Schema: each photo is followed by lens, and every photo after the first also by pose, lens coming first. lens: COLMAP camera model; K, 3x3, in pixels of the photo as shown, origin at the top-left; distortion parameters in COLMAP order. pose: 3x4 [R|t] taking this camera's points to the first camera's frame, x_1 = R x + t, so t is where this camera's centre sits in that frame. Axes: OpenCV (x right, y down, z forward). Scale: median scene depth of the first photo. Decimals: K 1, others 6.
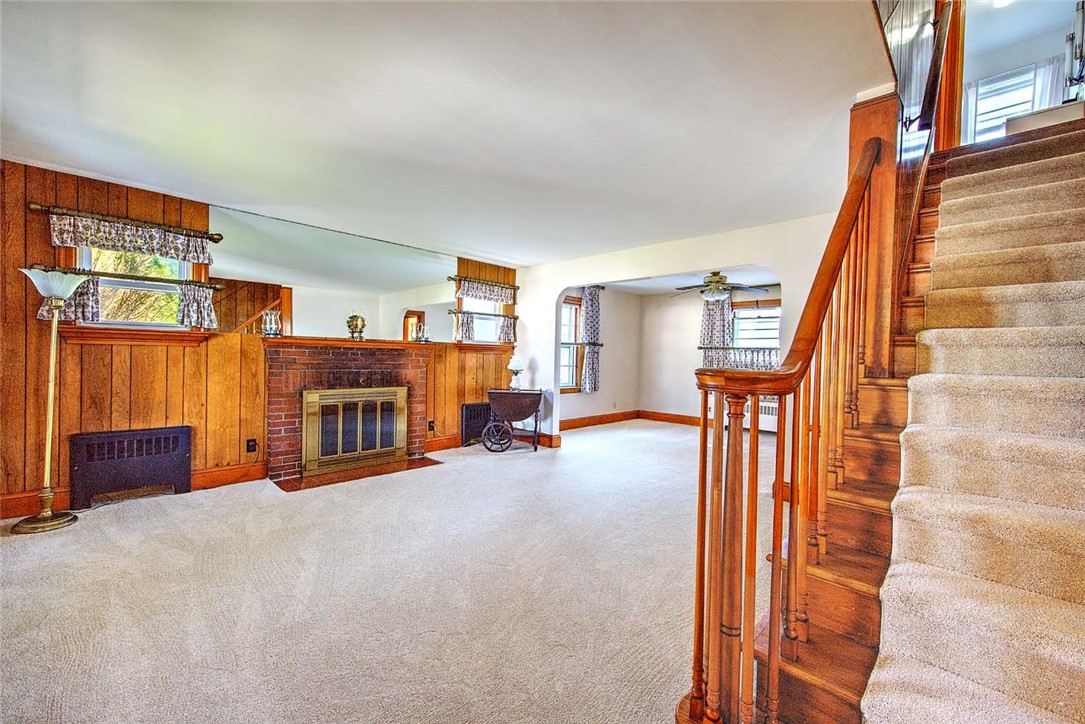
lens RADIAL K [[448.3, 0, 541.8], [0, 448.3, 362.8], [0, 0, 1]] dist [0.001001, 0.000053]
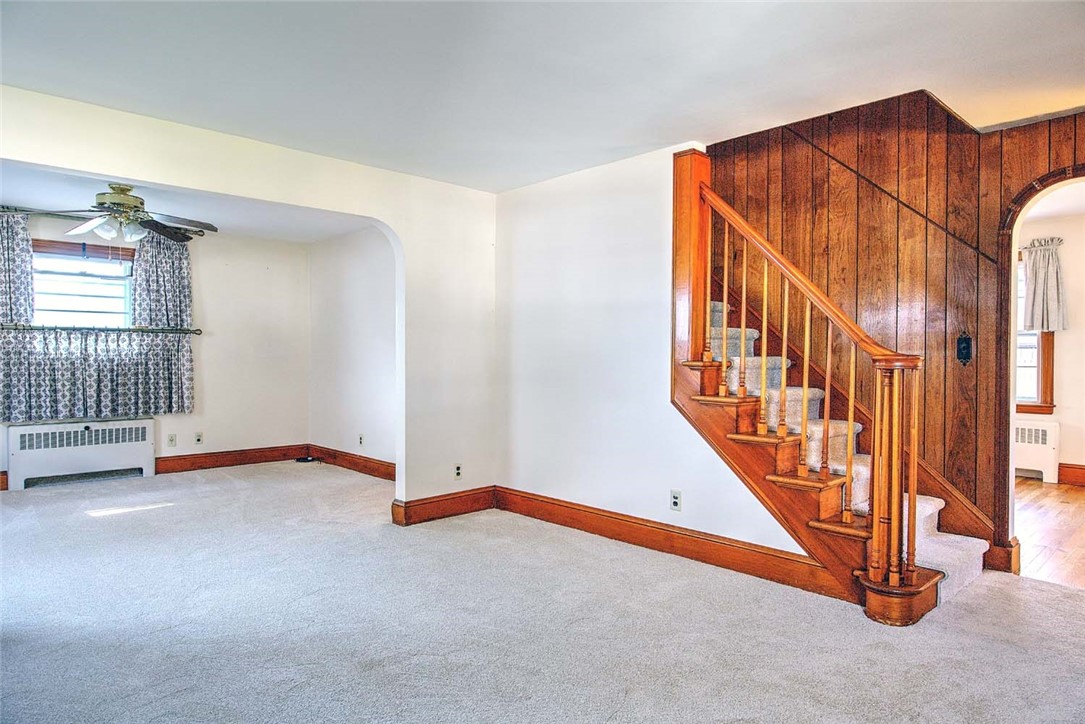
lens RADIAL K [[687.2, 0, 542.7], [0, 687.2, 364.0], [0, 0, 1]] dist [-0.000584, -0.000298]
pose [[0.052344, -0.044012, 0.997659, -0.341982], [0.010540, 0.998997, 0.043518, -0.019622], [-0.998573, 0.008238, 0.052756, 0.375020]]
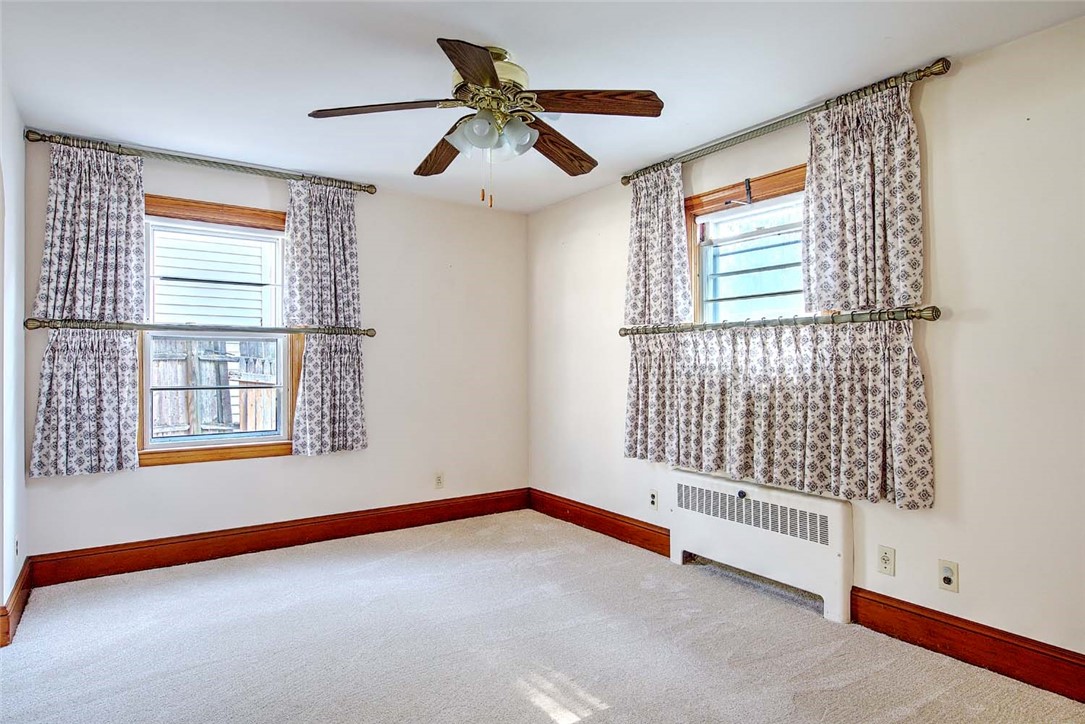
lens RADIAL K [[622.7, 0, 543.2], [0, 622.7, 366.2], [0, 0, 1]] dist [-0.002768, -0.000961]
pose [[0.980673, -0.022152, -0.194398, 0.407457], [0.018557, 0.999622, -0.020295, 0.004407], [0.194774, 0.016295, 0.980713, 0.510958]]
